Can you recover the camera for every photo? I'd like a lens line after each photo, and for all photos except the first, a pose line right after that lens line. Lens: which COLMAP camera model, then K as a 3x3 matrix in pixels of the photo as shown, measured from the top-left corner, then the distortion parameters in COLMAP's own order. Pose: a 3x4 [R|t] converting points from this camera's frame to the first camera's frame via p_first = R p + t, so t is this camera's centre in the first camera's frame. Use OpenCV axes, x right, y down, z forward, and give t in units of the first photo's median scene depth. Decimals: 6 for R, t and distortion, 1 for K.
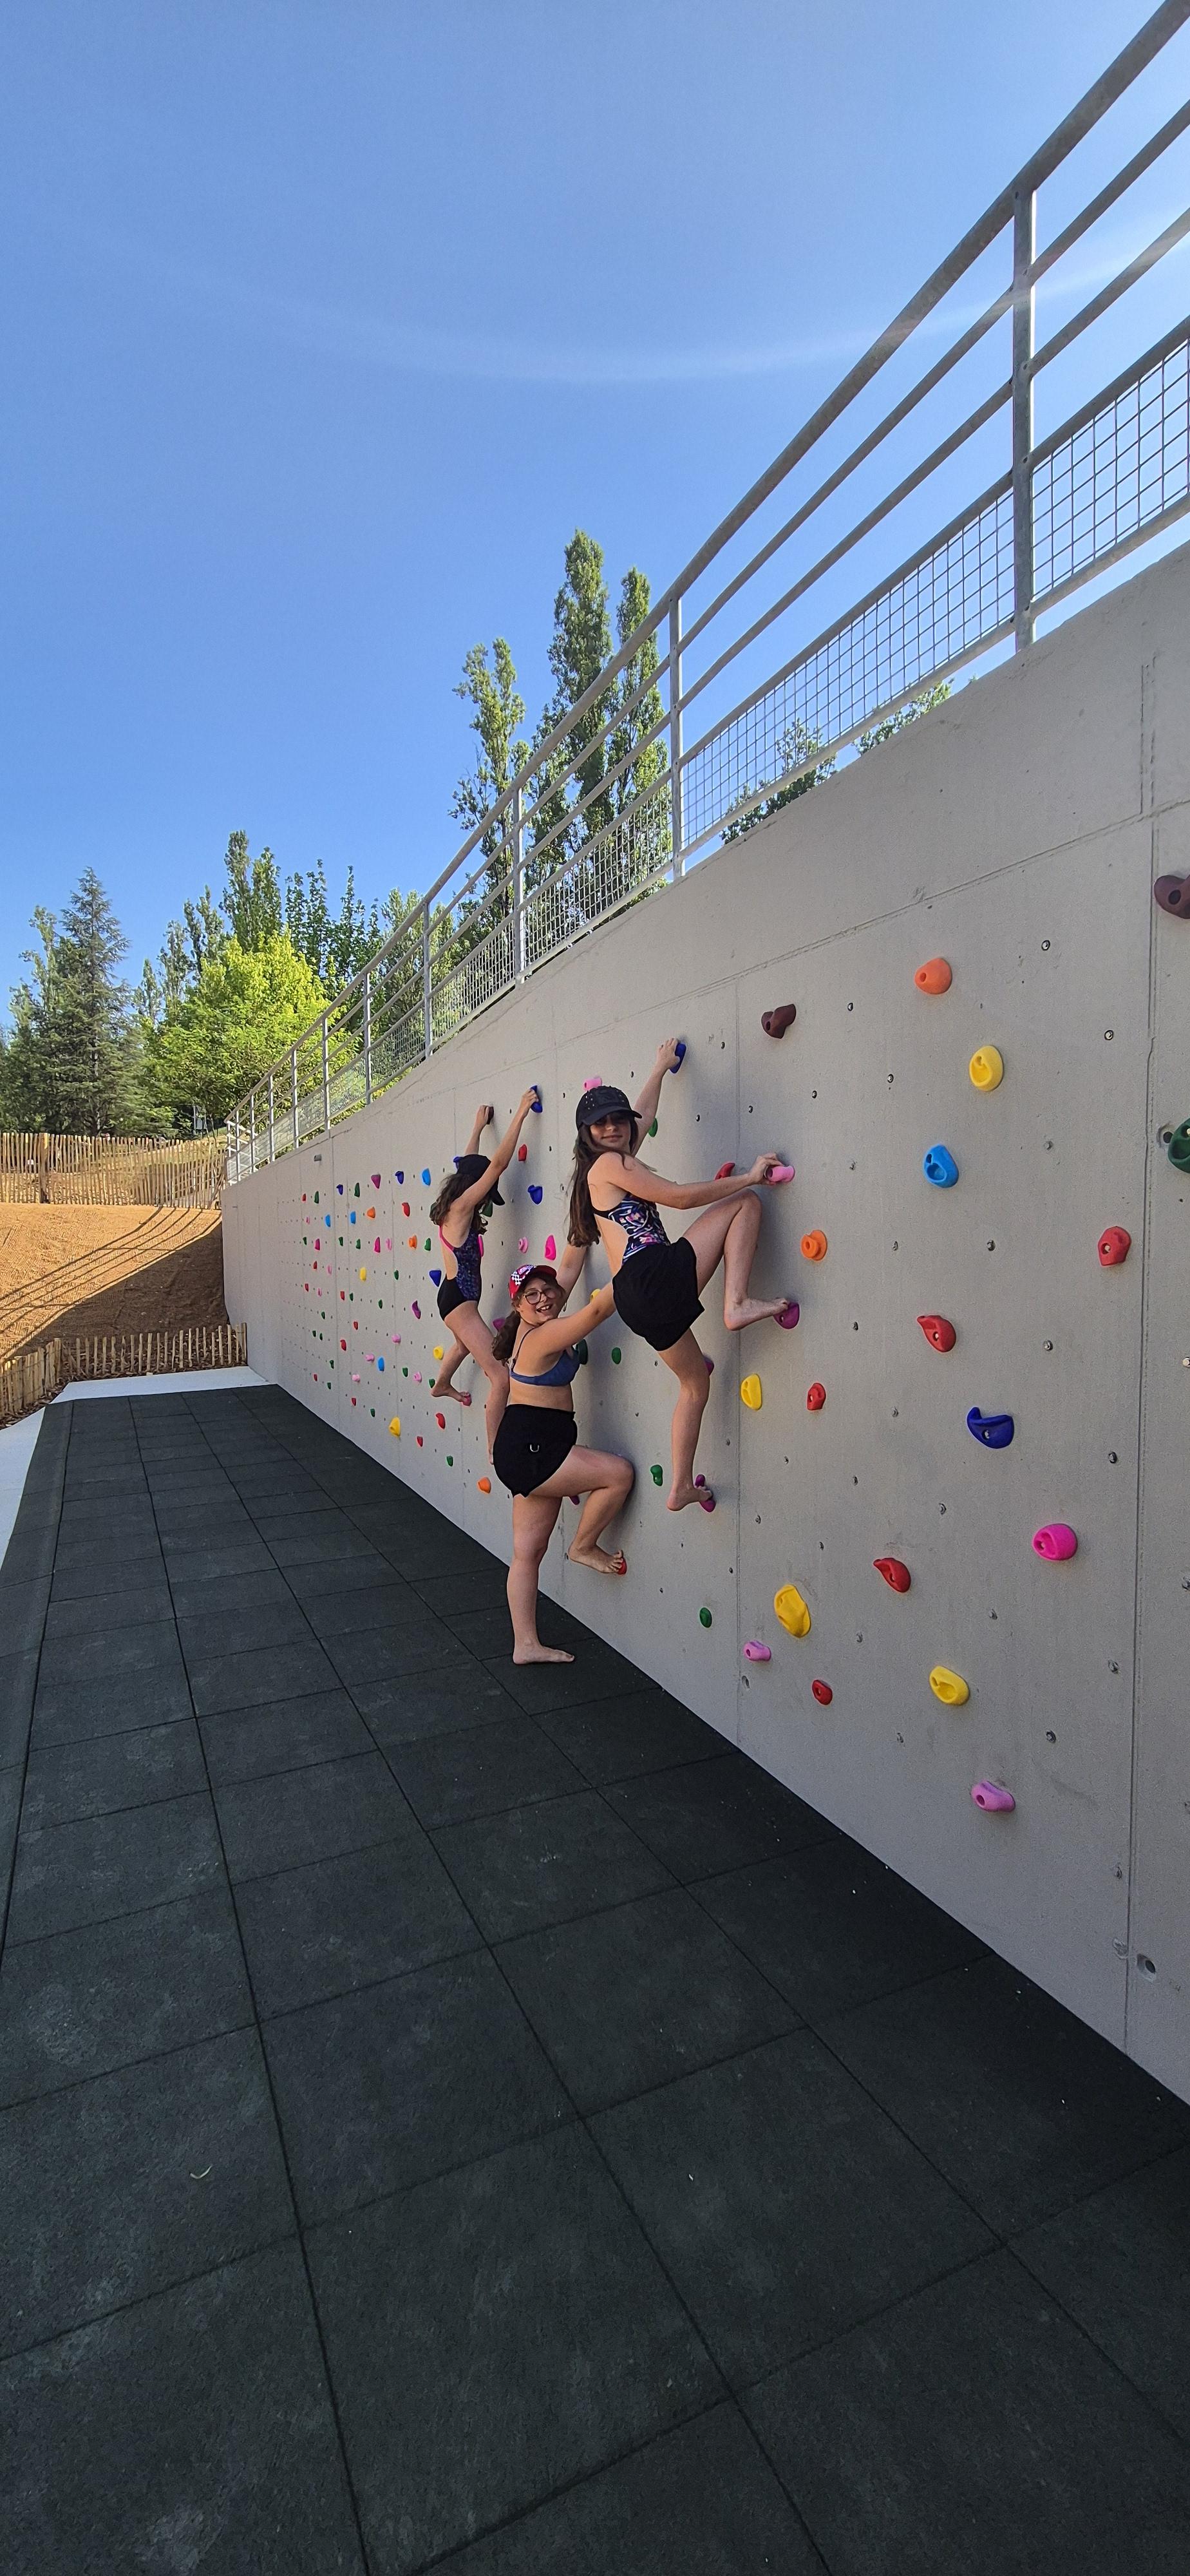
lens RADIAL K [[1052.1, 0, 588.3], [0, 1052.1, 1309.7], [0, 0, 1]] dist [0.000343, 0.000160]
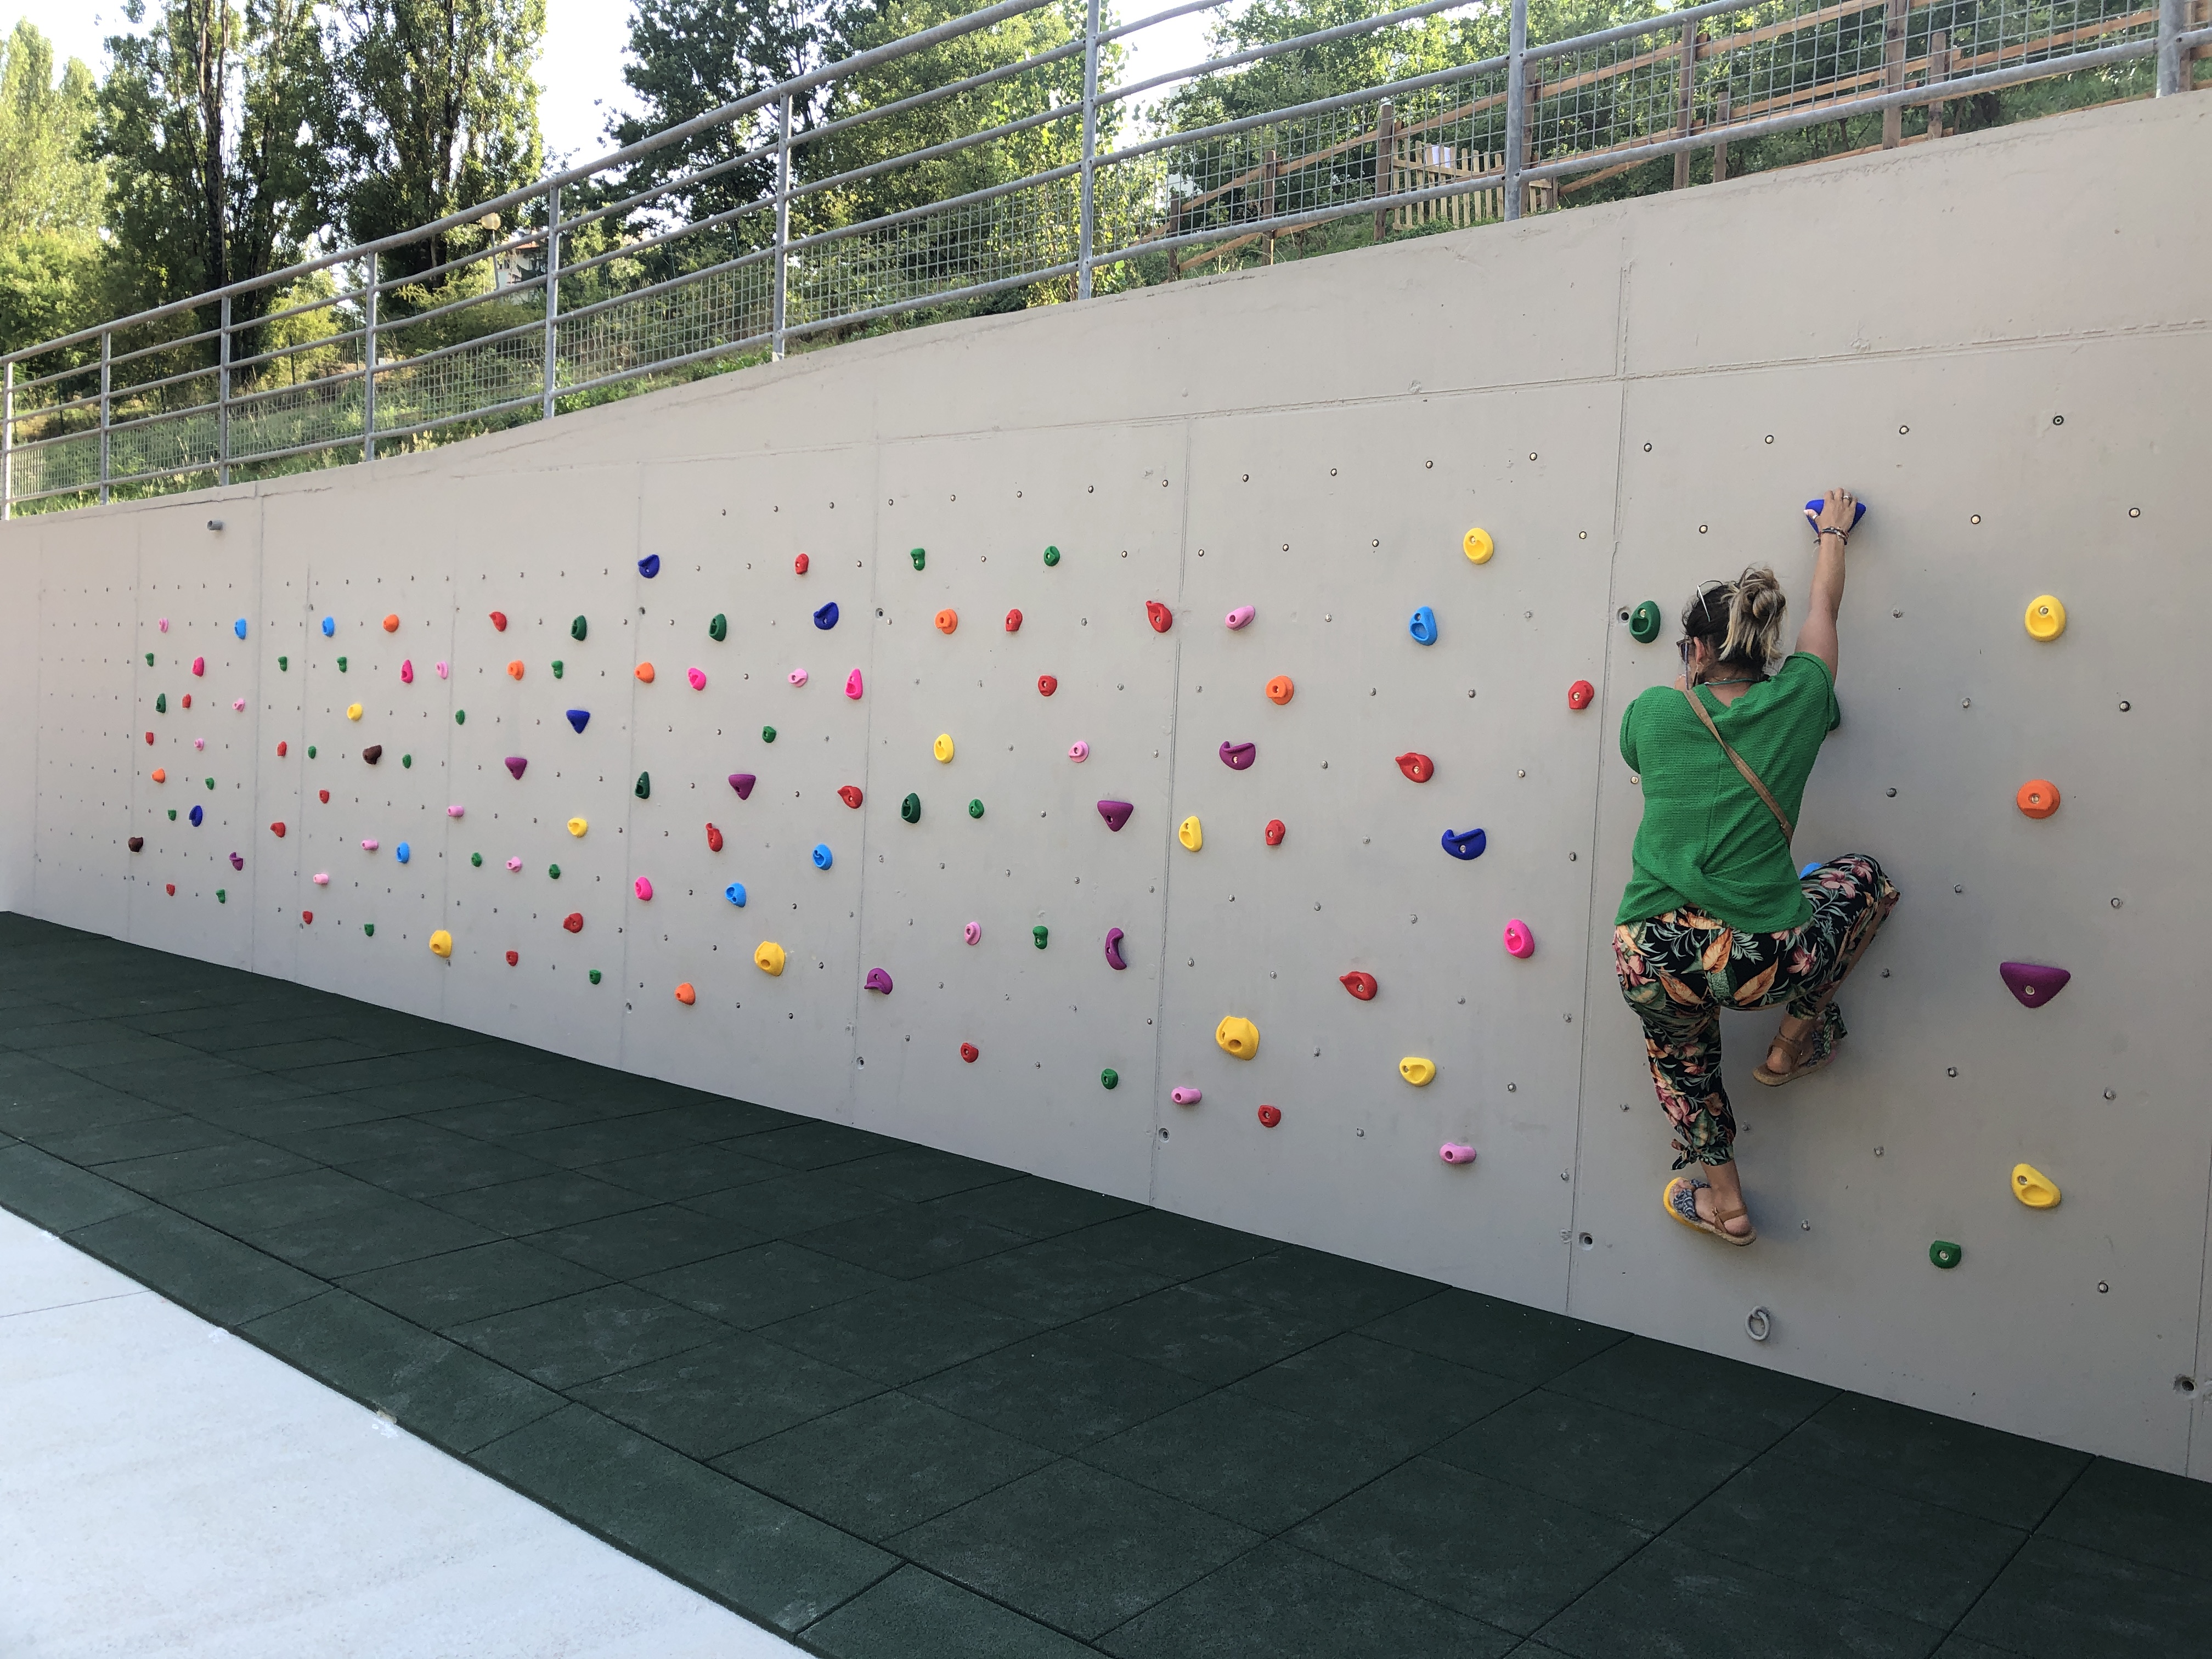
lens RADIAL K [[1796.9, 0, 1108.0], [0, 1796.9, 825.5], [0, 0, 1]] dist [0.058402, -0.002789]
pose [[0.919061, 0.045783, 0.391448, -0.771880], [-0.038439, 0.998907, -0.026583, 0.155130], [-0.392237, 0.009384, 0.919816, -0.708556]]
